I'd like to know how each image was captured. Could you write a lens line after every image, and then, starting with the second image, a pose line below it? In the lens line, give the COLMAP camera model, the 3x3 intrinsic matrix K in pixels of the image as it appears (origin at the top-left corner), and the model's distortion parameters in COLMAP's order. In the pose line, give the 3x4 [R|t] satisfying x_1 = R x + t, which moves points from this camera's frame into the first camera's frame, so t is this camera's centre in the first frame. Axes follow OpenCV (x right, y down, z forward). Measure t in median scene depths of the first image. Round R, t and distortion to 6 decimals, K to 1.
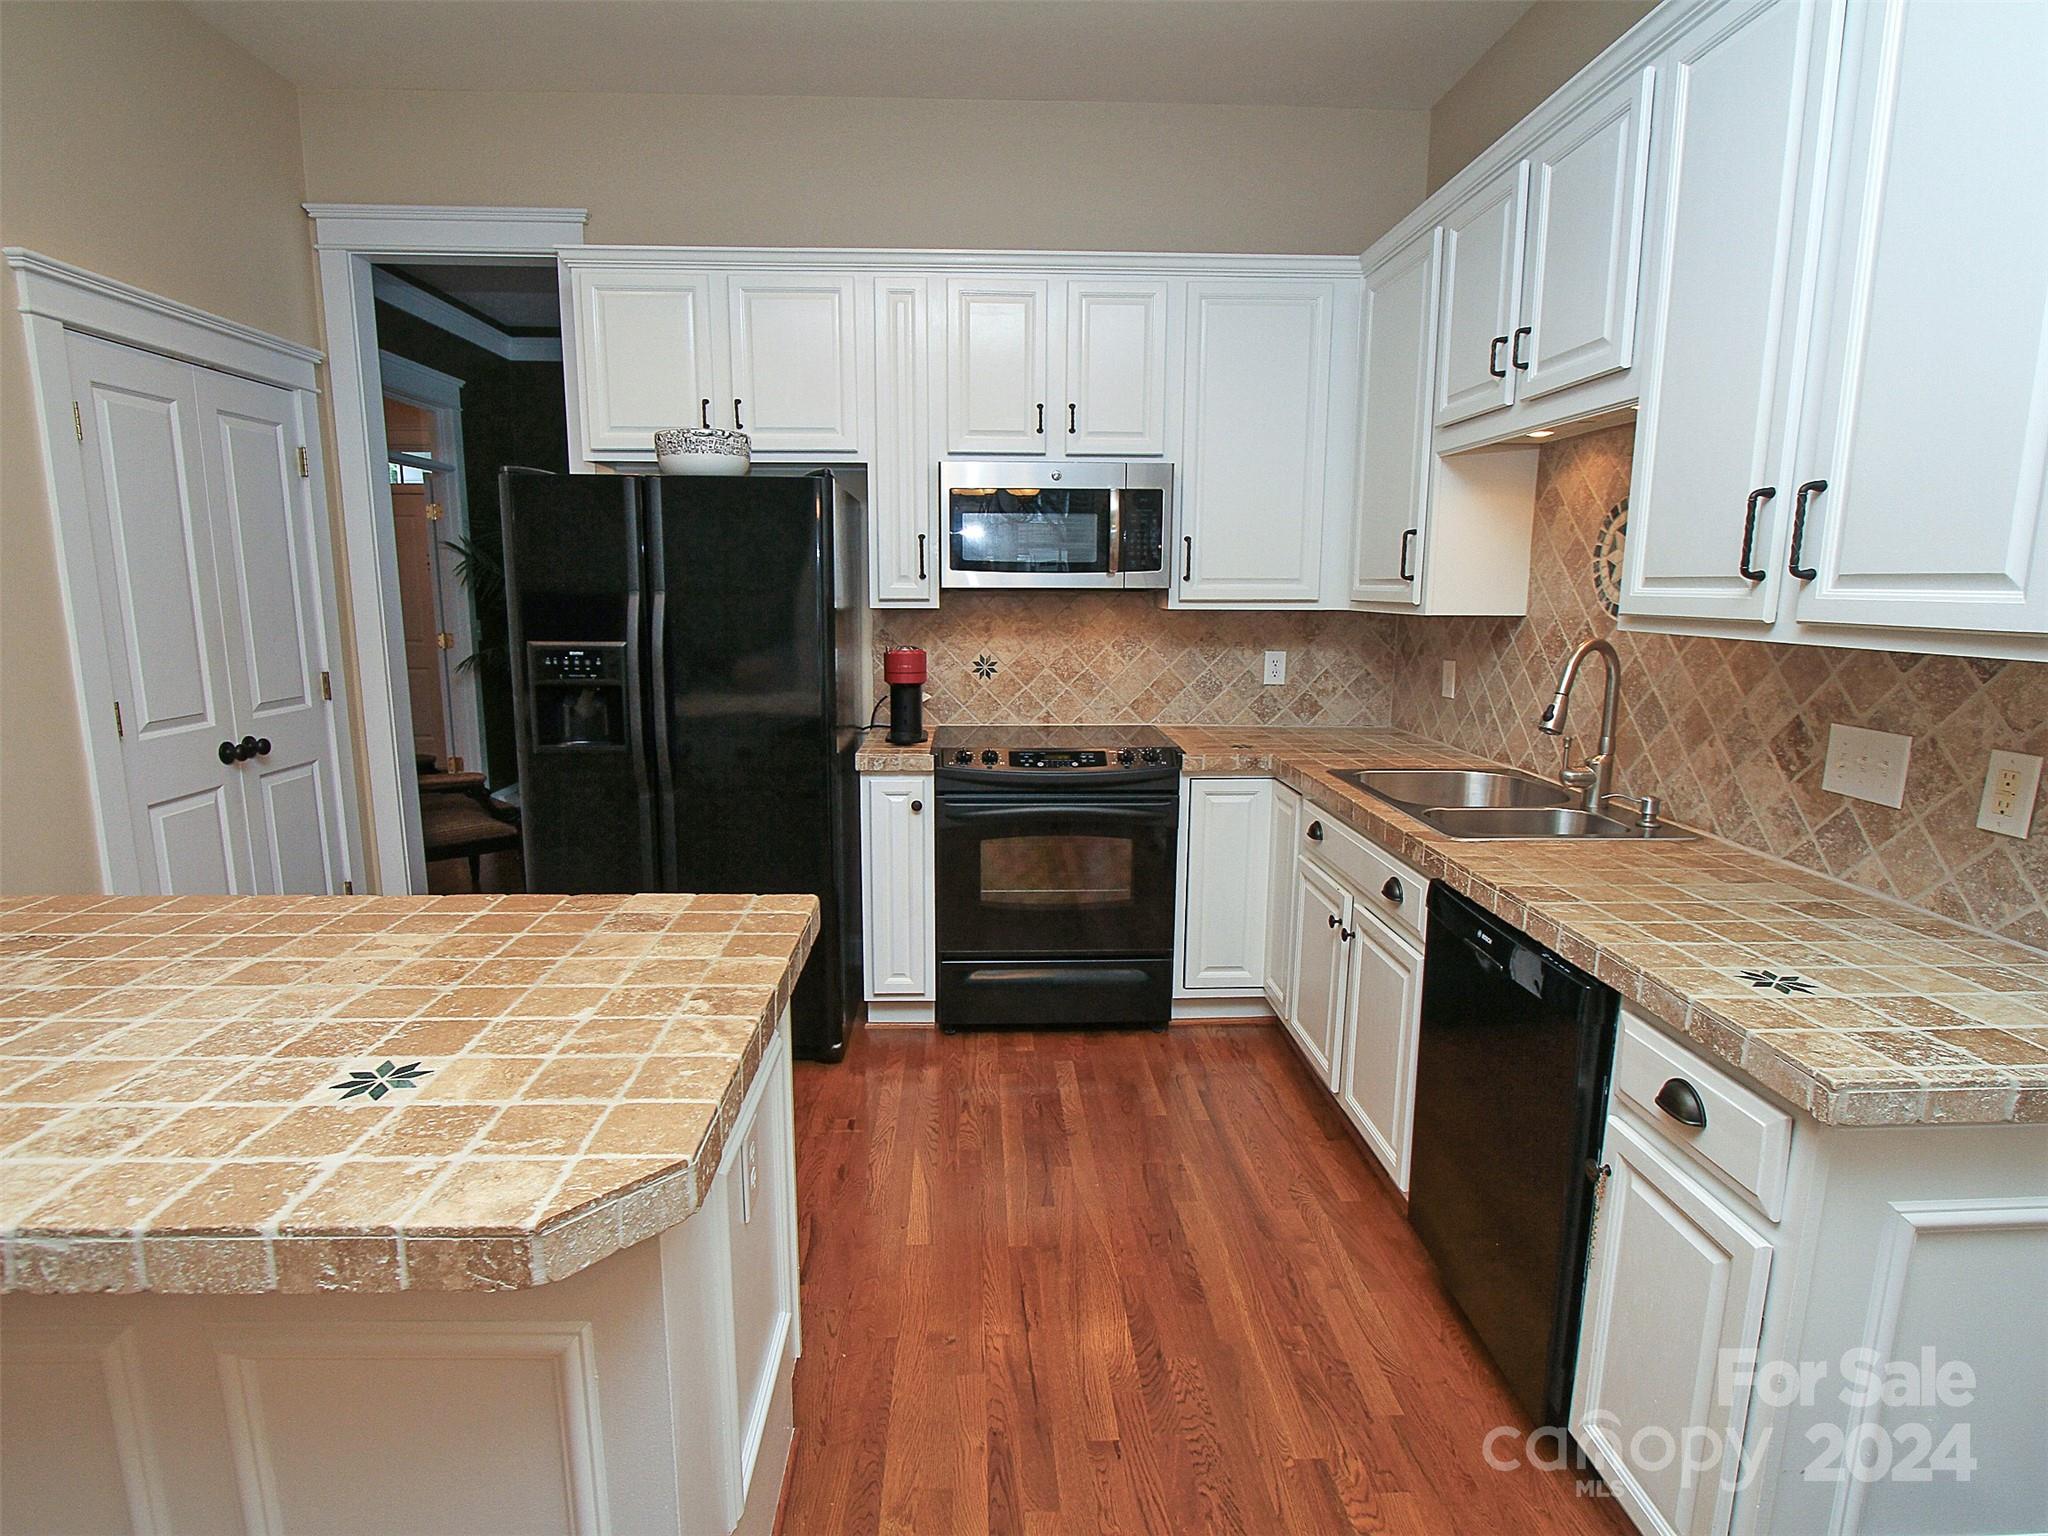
lens RADIAL K [[1070.4, 0, 1014.7], [0, 1070.4, 766.2], [0, 0, 1]] dist [-0.029766, 0.011538]
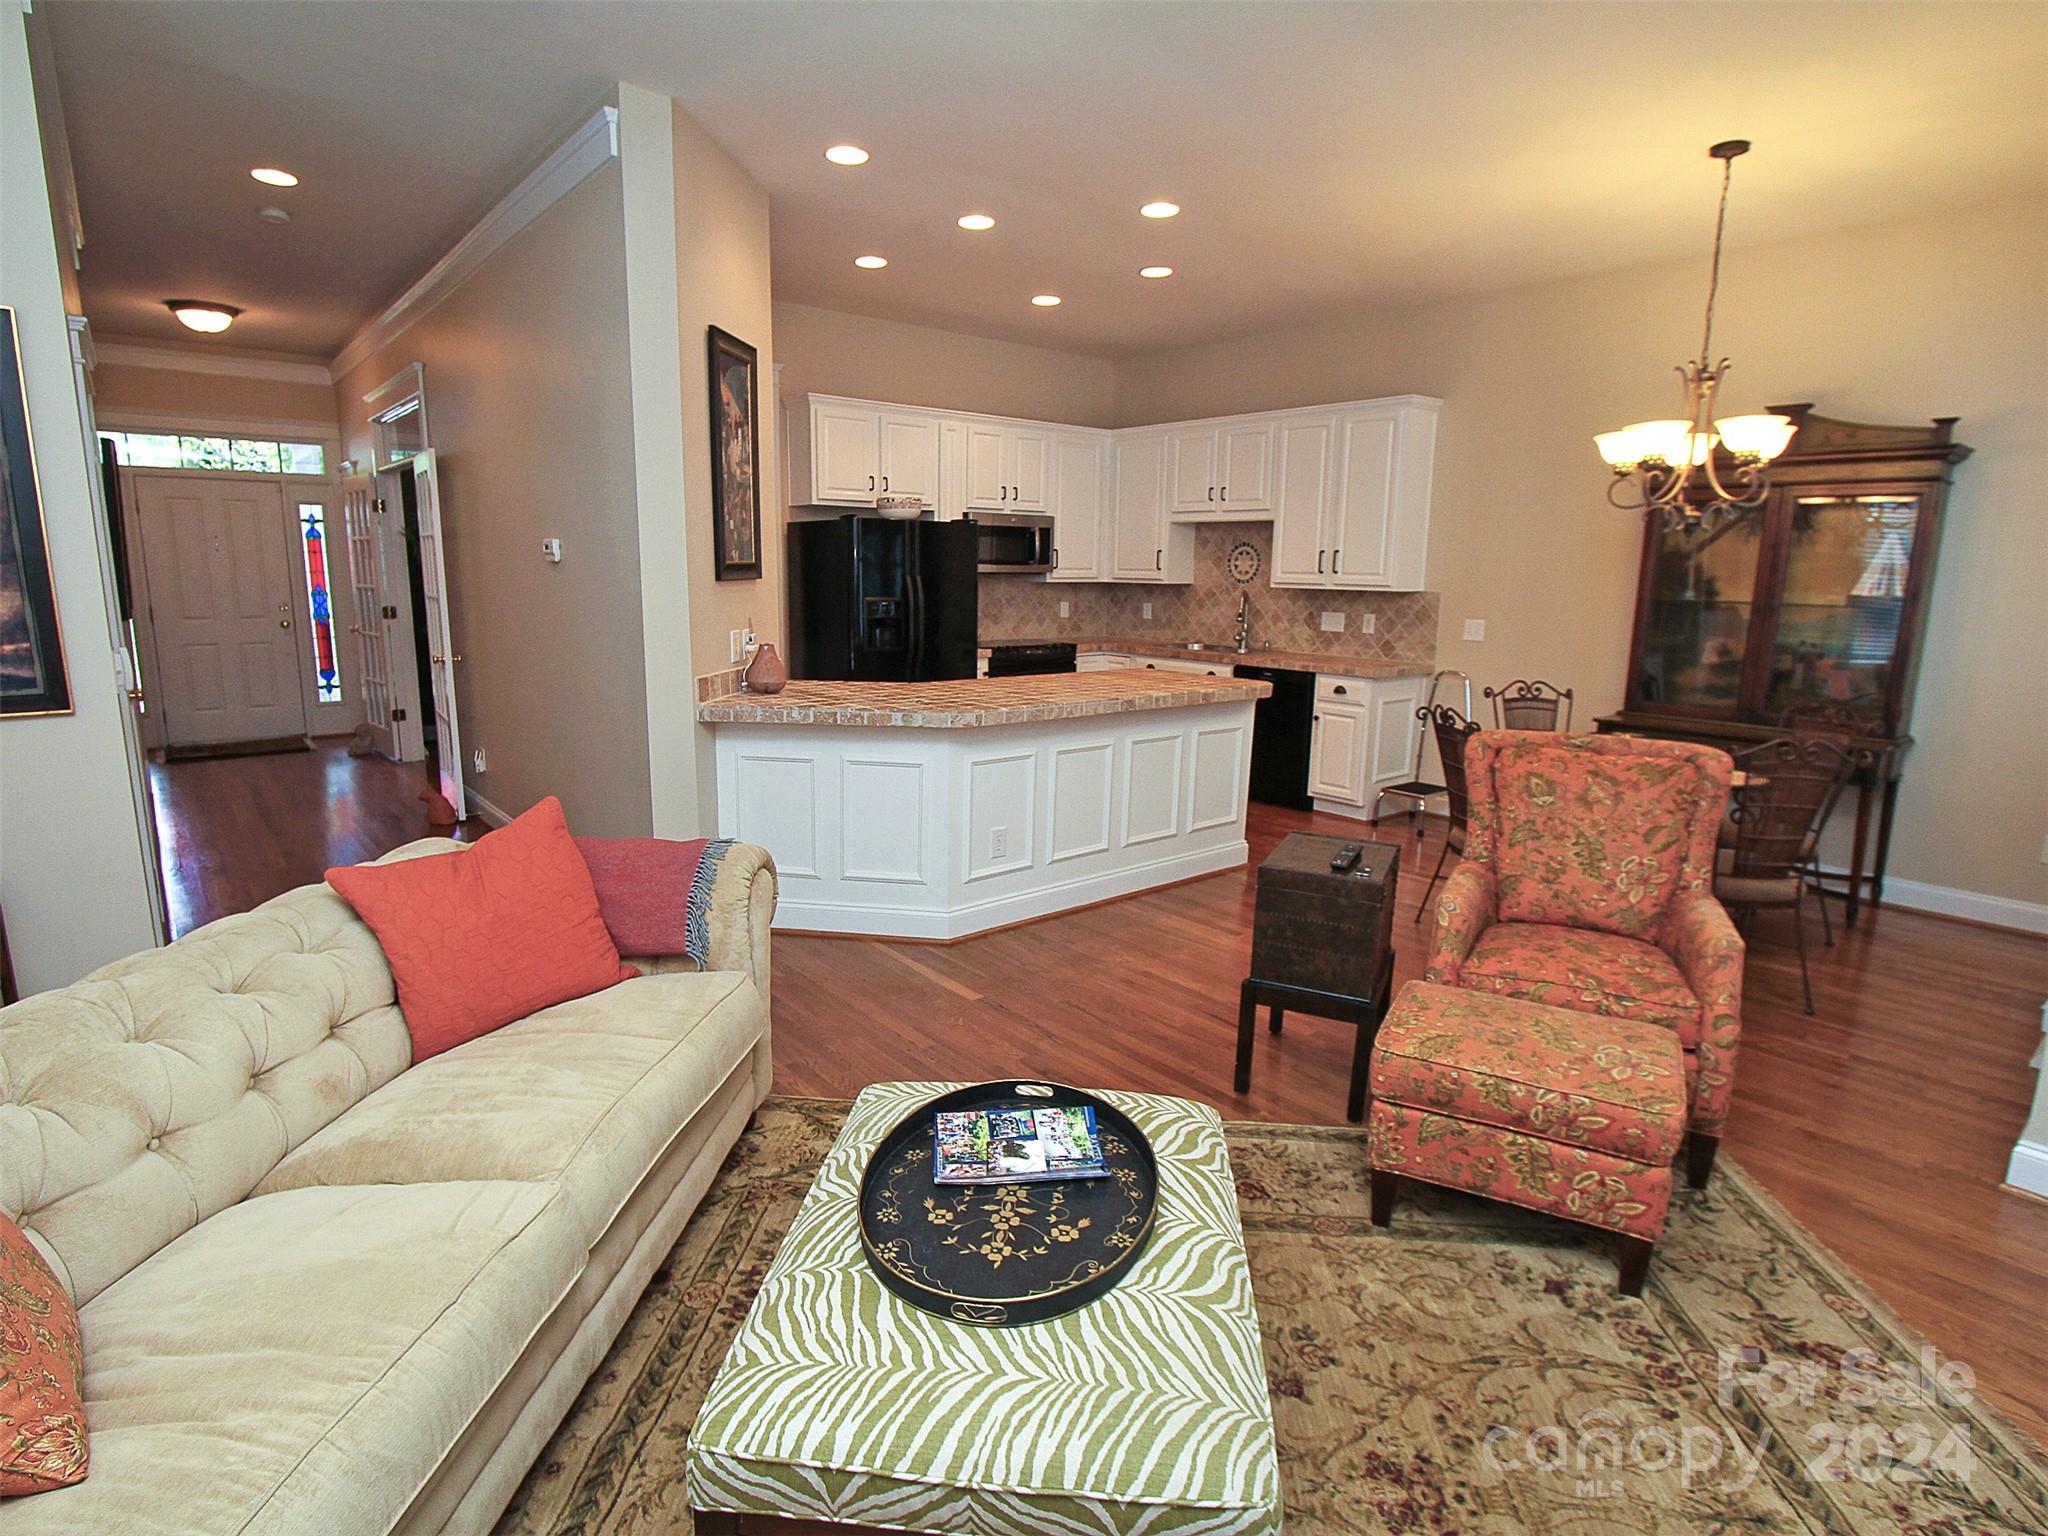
lens RADIAL K [[1065.4, 0, 1011.9], [0, 1065.4, 767.6], [0, 0, 1]] dist [-0.035419, 0.015810]
pose [[0.795126, -0.107903, 0.596768, -1.578290], [0.093068, 0.994098, 0.055743, 0.129037], [-0.599261, 0.011217, 0.800475, -0.873532]]
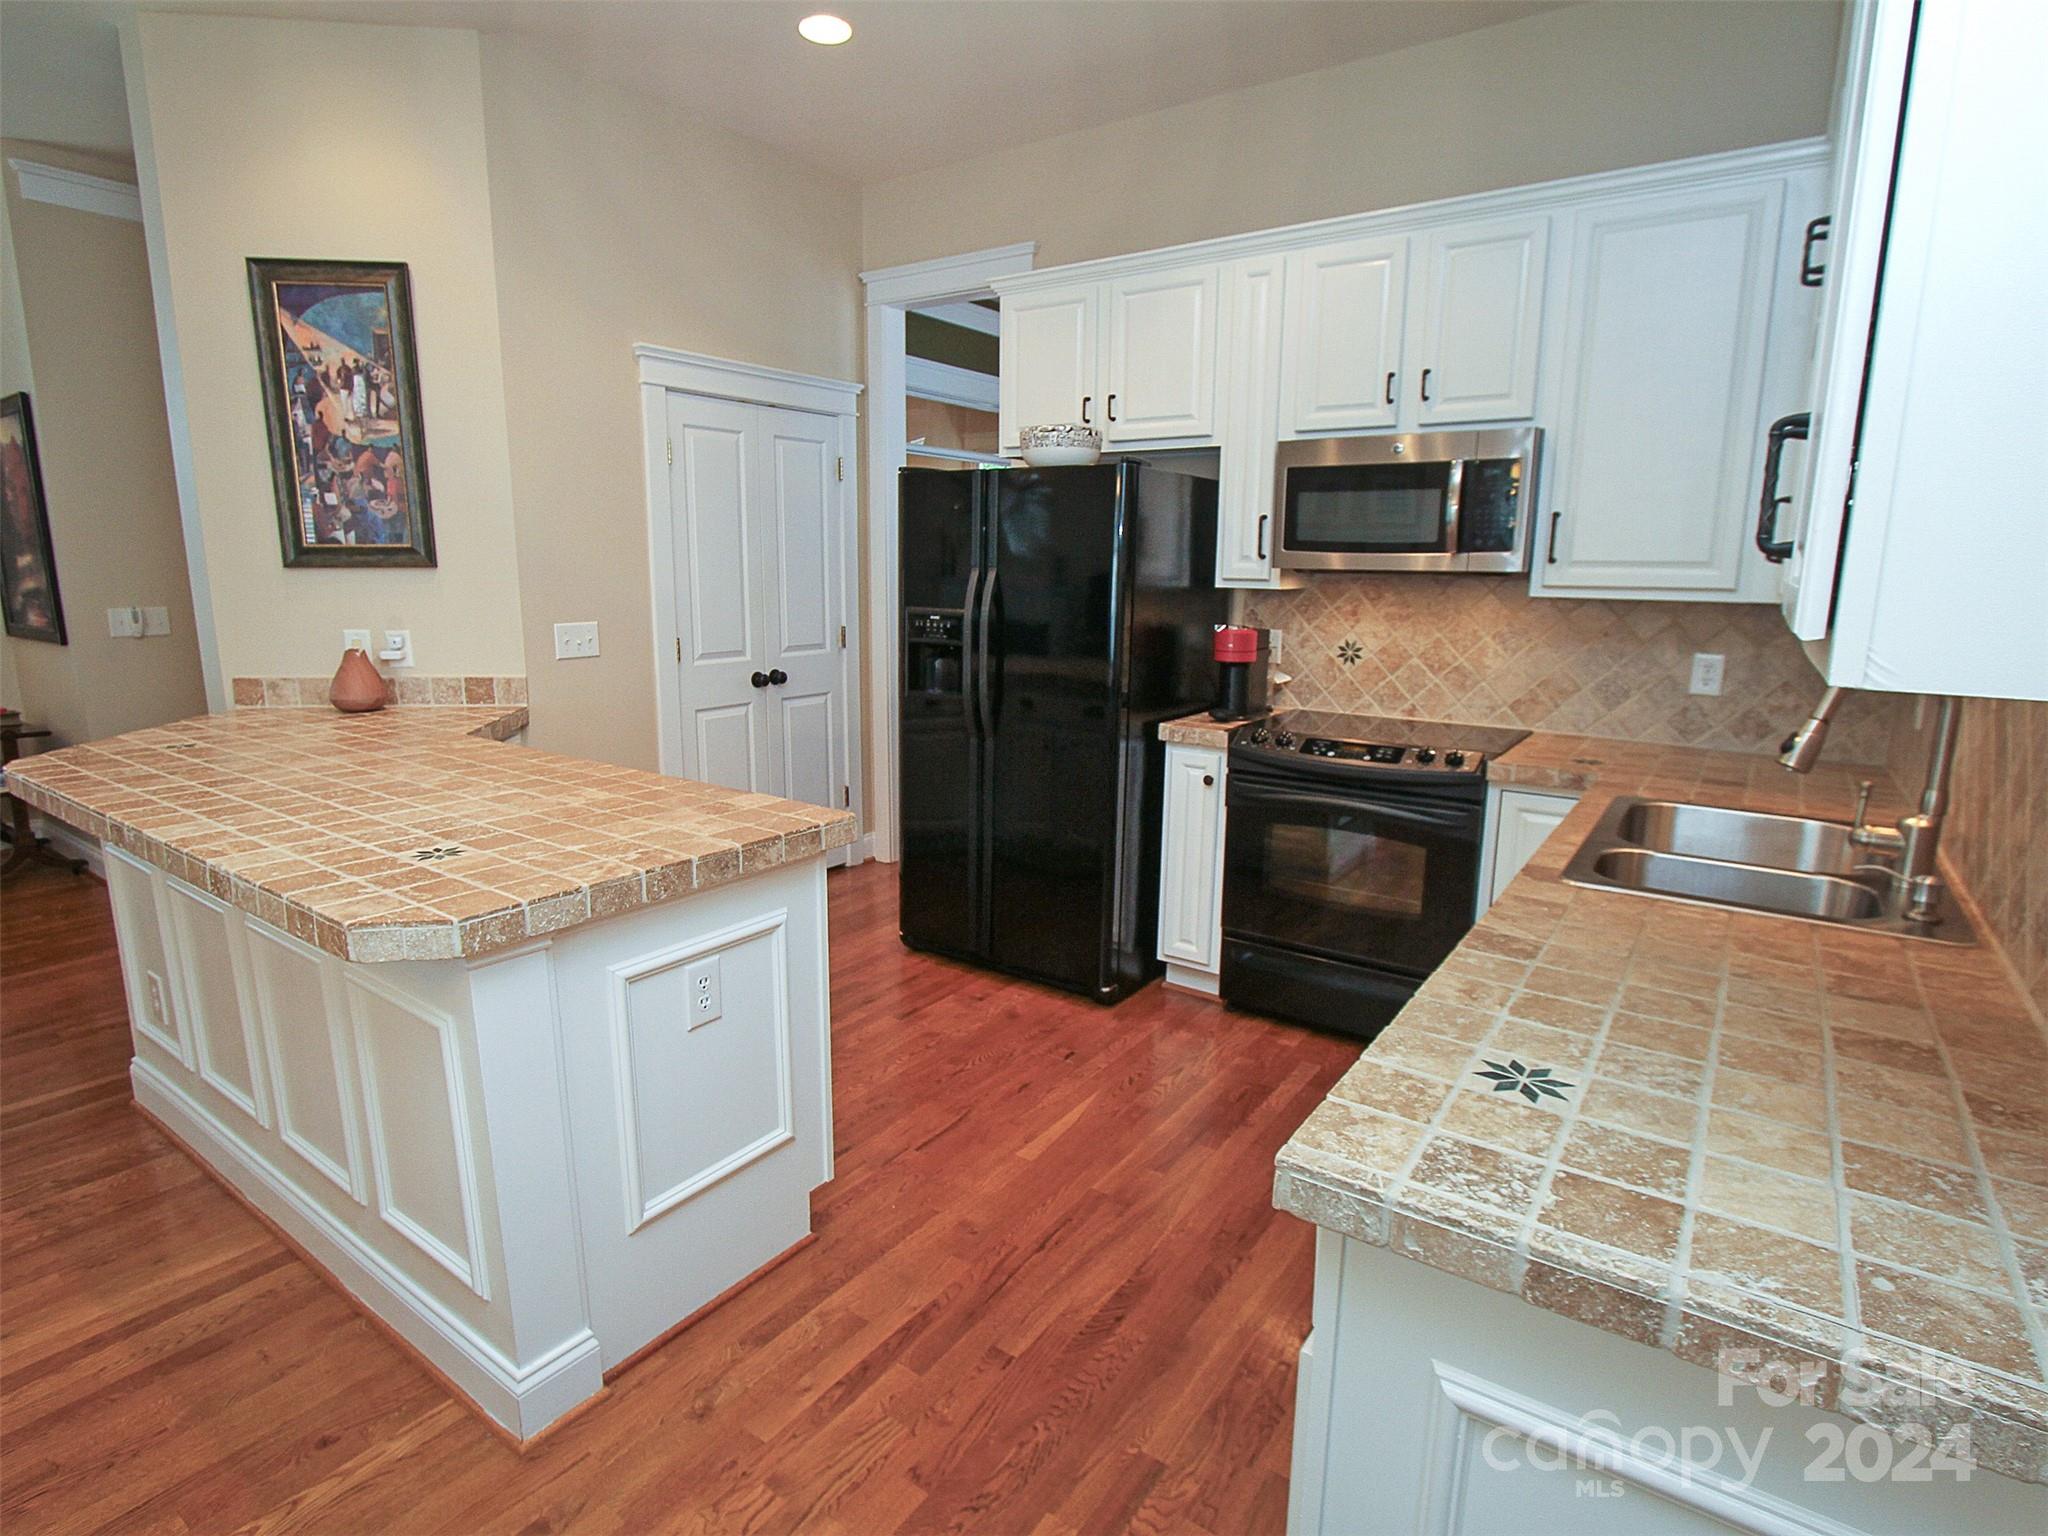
lens RADIAL K [[1065.4, 0, 1011.9], [0, 1065.4, 767.6], [0, 0, 1]] dist [-0.035419, 0.015810]
pose [[0.792508, 0.119355, -0.598068, 0.429912], [-0.109321, 0.992580, 0.053224, -0.010502], [0.599983, 0.023201, 0.799676, 0.080538]]
